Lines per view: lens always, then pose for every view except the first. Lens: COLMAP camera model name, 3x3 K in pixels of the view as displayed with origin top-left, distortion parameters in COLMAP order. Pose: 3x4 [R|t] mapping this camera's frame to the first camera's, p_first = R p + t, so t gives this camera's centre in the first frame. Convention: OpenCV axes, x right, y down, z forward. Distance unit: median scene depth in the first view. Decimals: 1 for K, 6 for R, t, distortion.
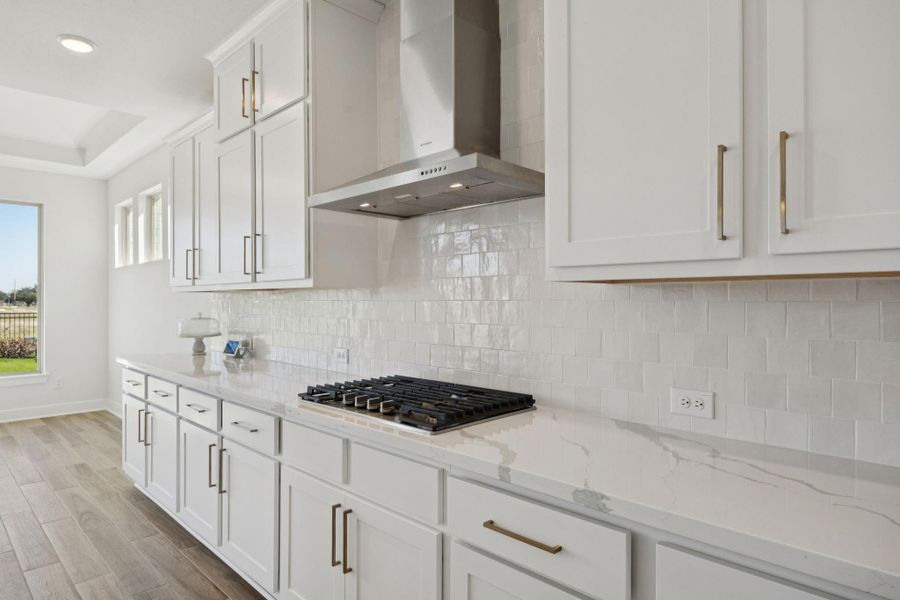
lens RADIAL K [[551.7, 0, 448.8], [0, 551.7, 301.5], [0, 0, 1]] dist [-0.000133, -0.000413]
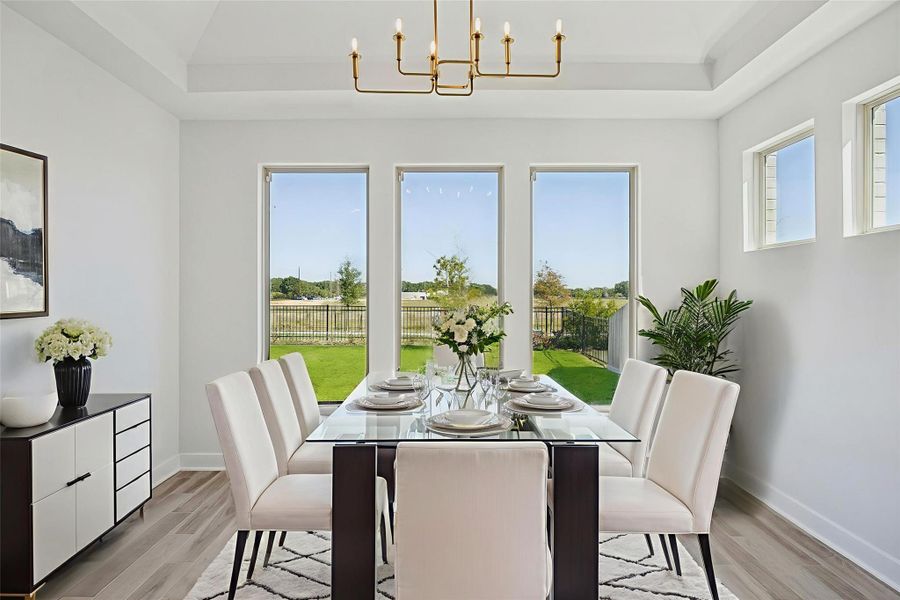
lens RADIAL K [[464.5, 0, 449.7], [0, 464.5, 296.8], [0, 0, 1]] dist [-0.004241, -0.001103]
pose [[0.732131, 0.007367, -0.681124, -0.521094], [-0.006161, 0.999972, 0.004192, -0.011568], [0.681136, 0.001127, 0.732156, 0.415869]]
